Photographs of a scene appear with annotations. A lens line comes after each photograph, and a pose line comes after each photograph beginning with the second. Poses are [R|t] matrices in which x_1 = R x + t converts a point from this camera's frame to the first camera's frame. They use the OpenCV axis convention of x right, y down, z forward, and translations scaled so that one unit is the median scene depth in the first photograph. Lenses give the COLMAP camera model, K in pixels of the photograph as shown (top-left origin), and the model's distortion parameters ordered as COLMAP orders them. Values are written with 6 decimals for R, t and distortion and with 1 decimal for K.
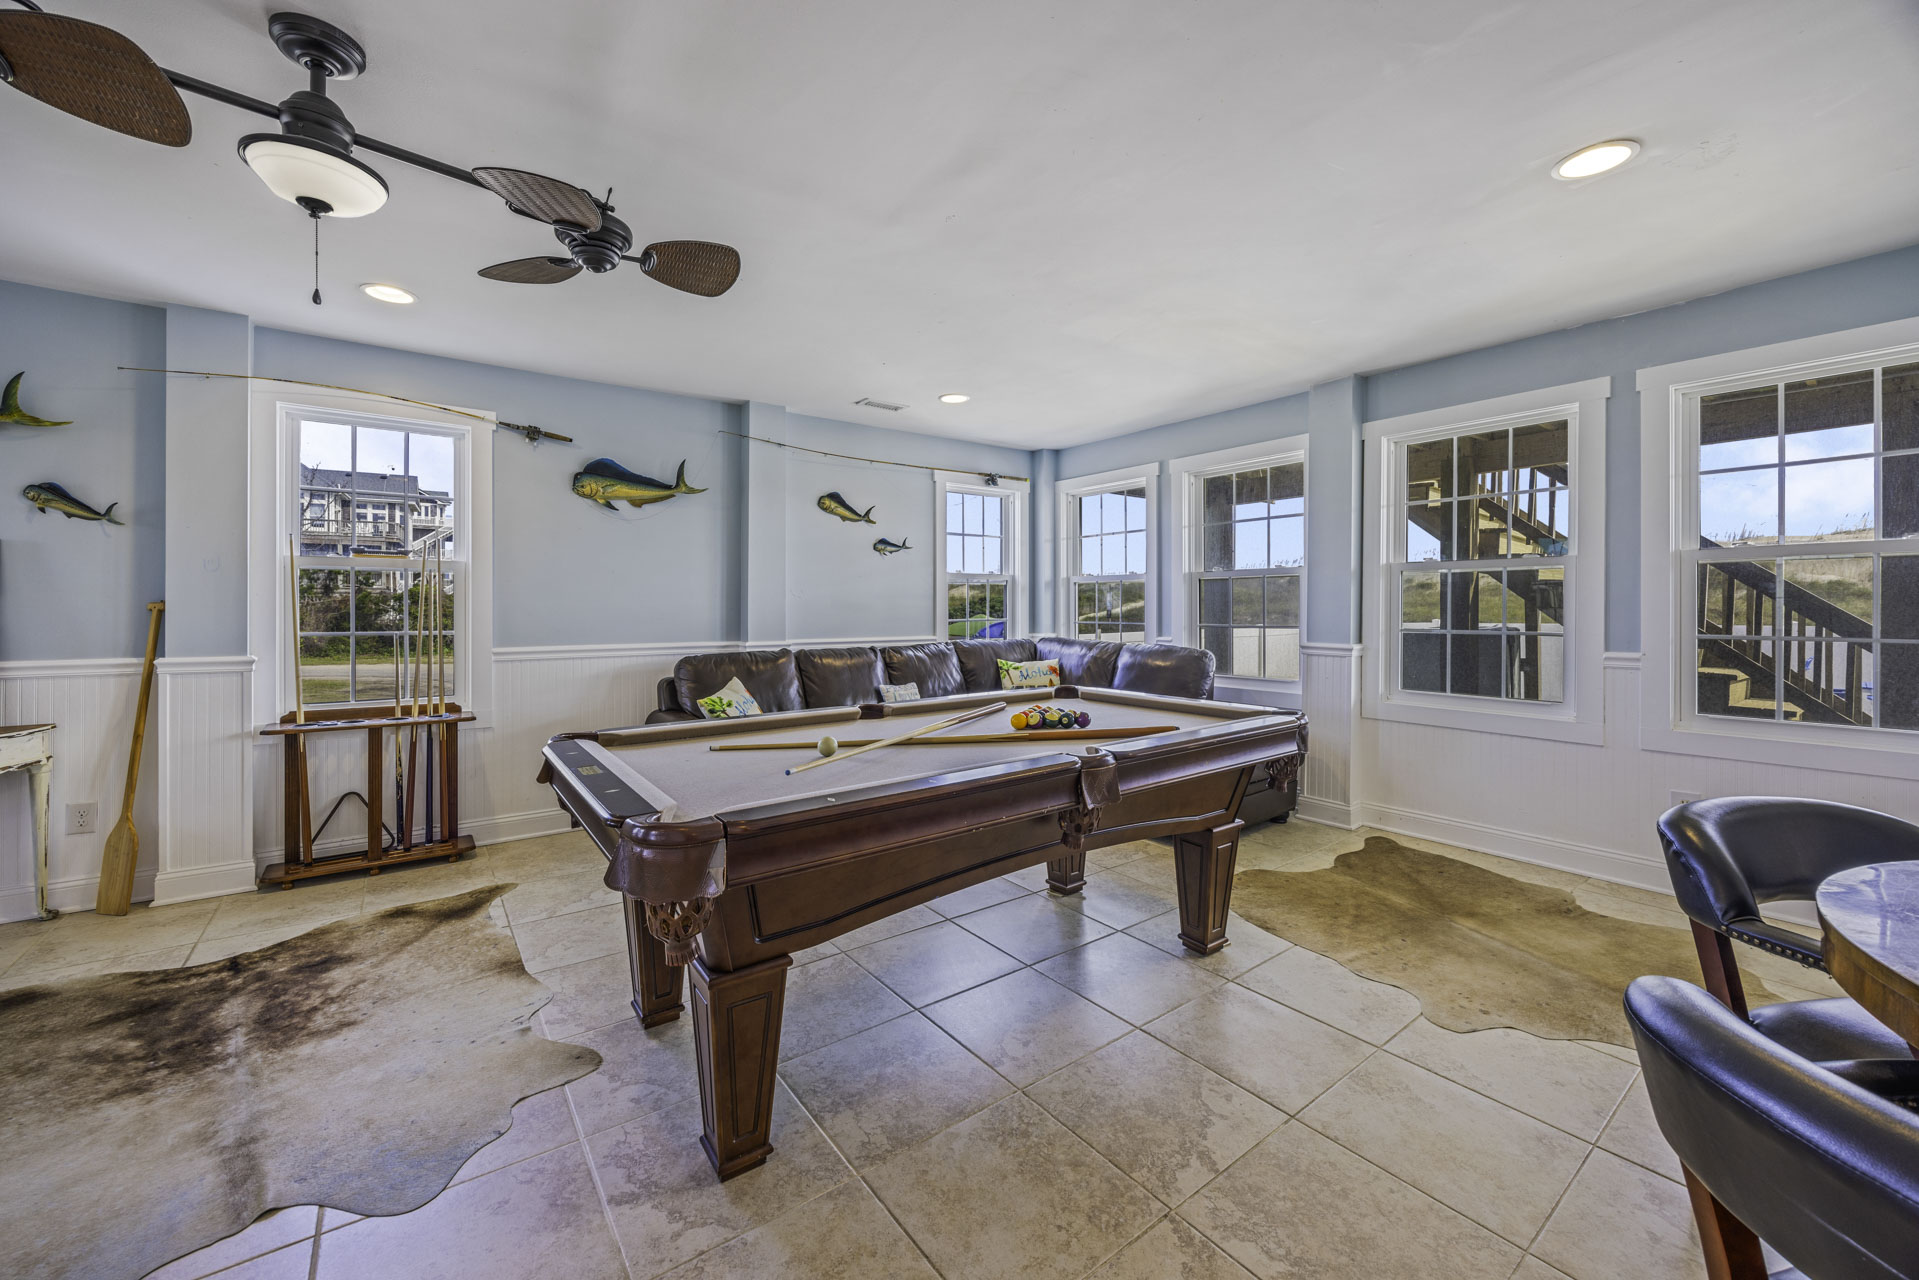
lens RADIAL K [[745.6, 0, 954.0], [0, 745.6, 611.4], [0, 0, 1]] dist [0.000546, -0.000100]
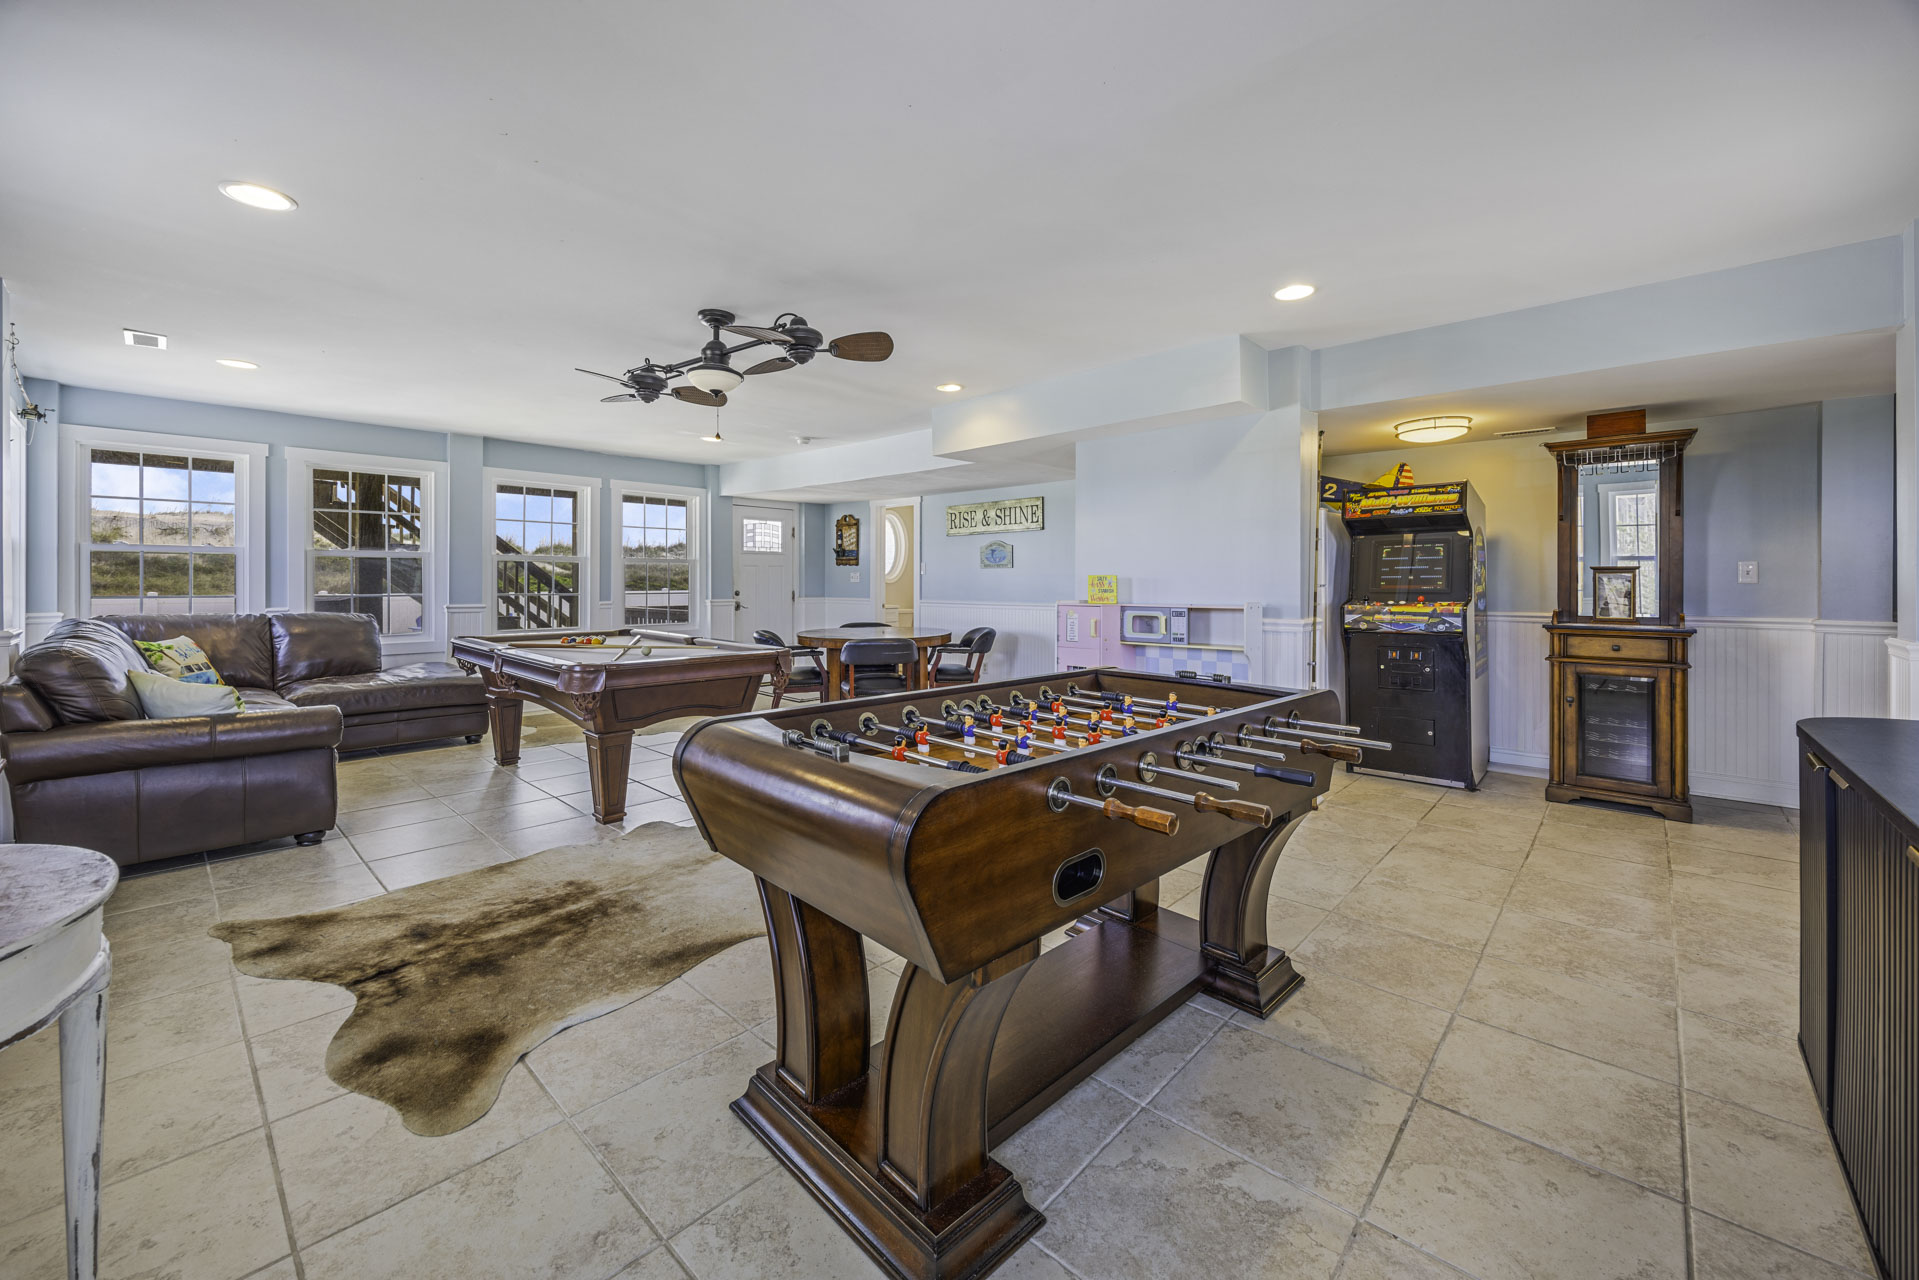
lens RADIAL K [[745.6, 0, 954.0], [0, 745.6, 611.4], [0, 0, 1]] dist [0.000546, -0.000100]
pose [[-0.185607, -0.037653, 0.981902, -1.452348], [-0.003881, 0.999286, 0.037586, -0.004669], [-0.982616, 0.003166, -0.185621, 0.351795]]
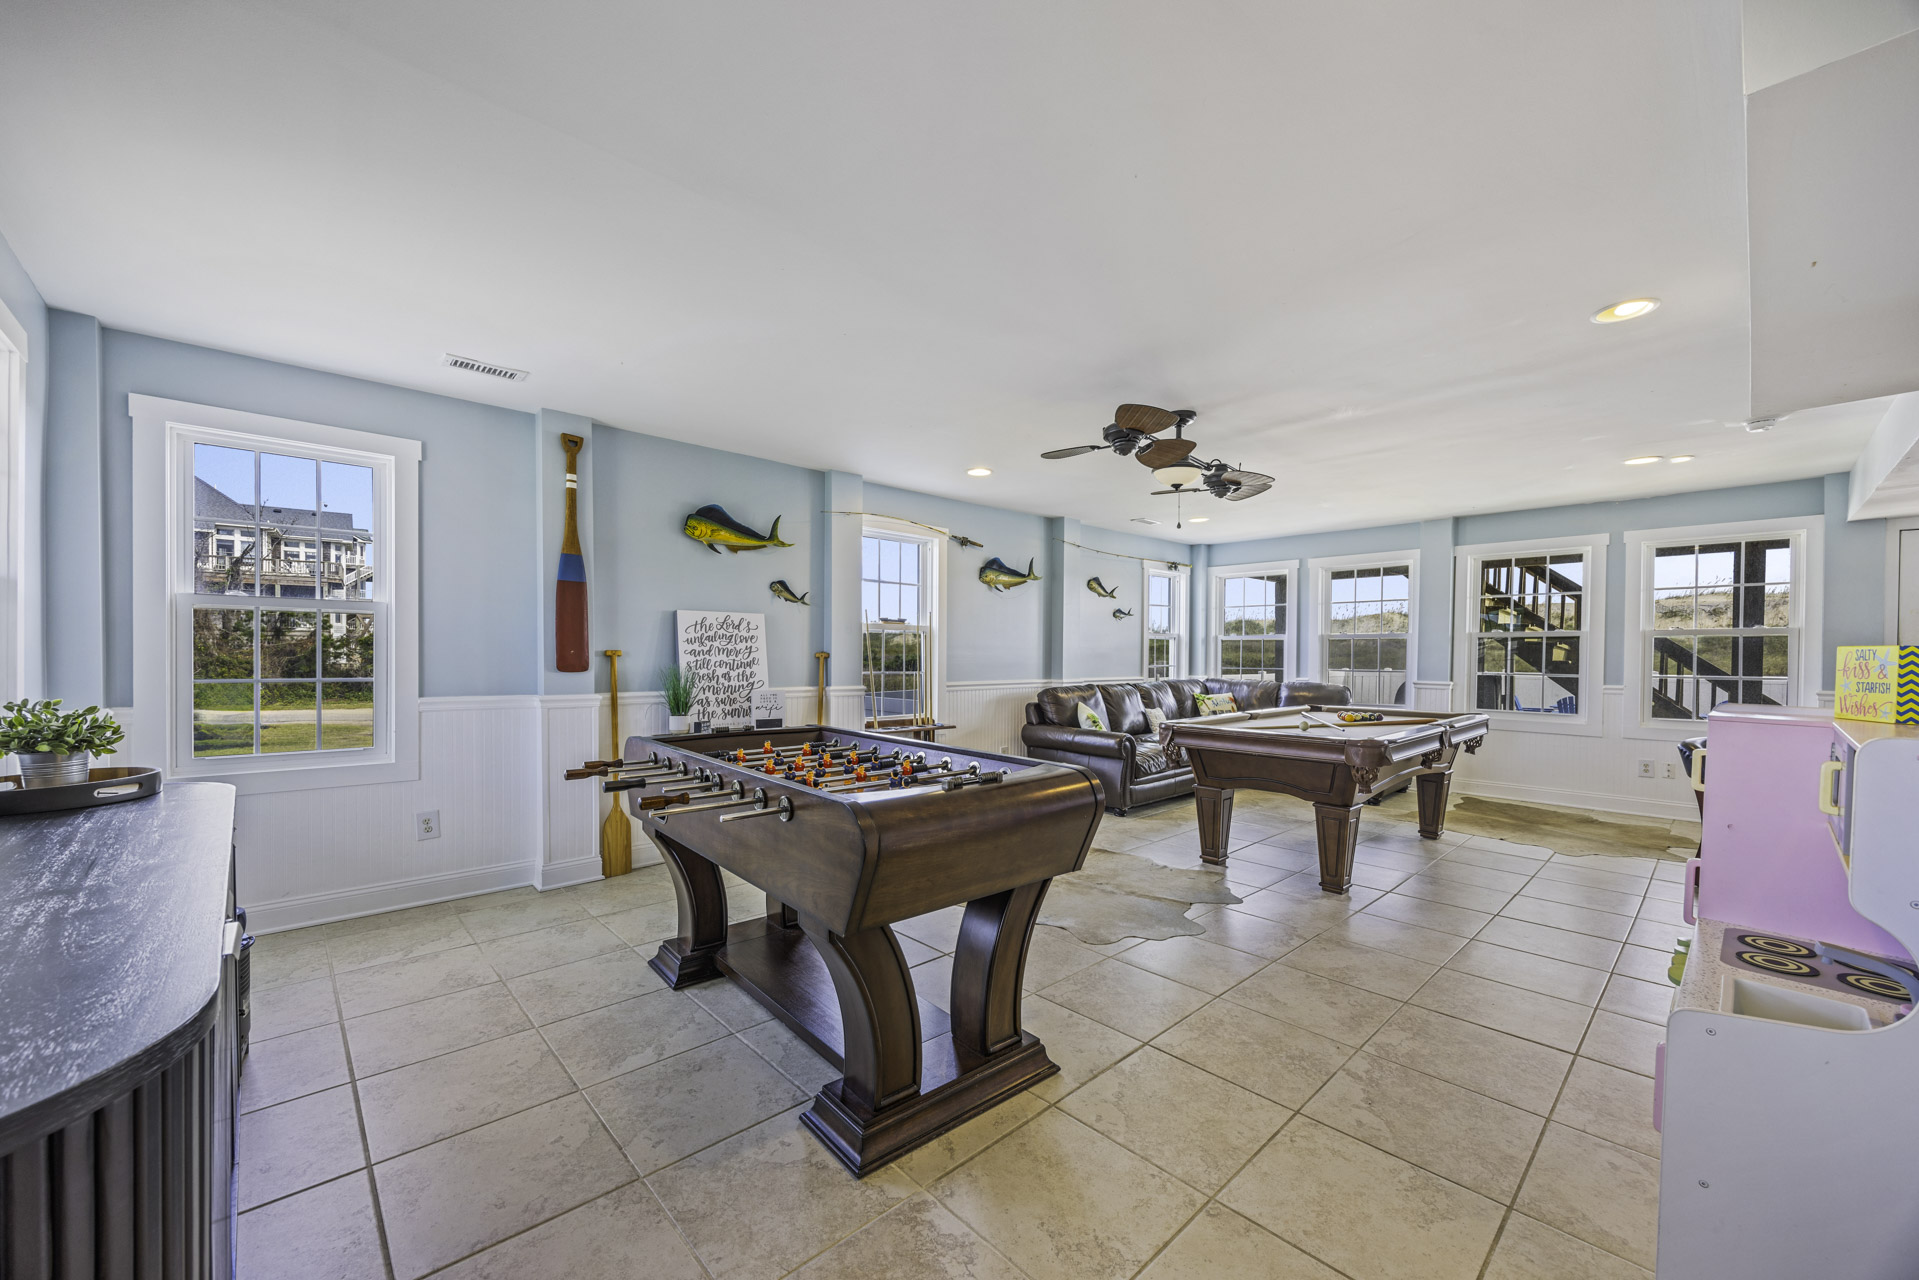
lens RADIAL K [[740.4, 0, 962.2], [0, 740.4, 661.1], [0, 0, 1]] dist [-0.000149, 0.000007]
pose [[0.993141, 0.004169, 0.116845, -0.856727], [-0.004706, 0.999980, 0.004316, -0.001568], [-0.116824, -0.004836, 0.993141, -0.584417]]
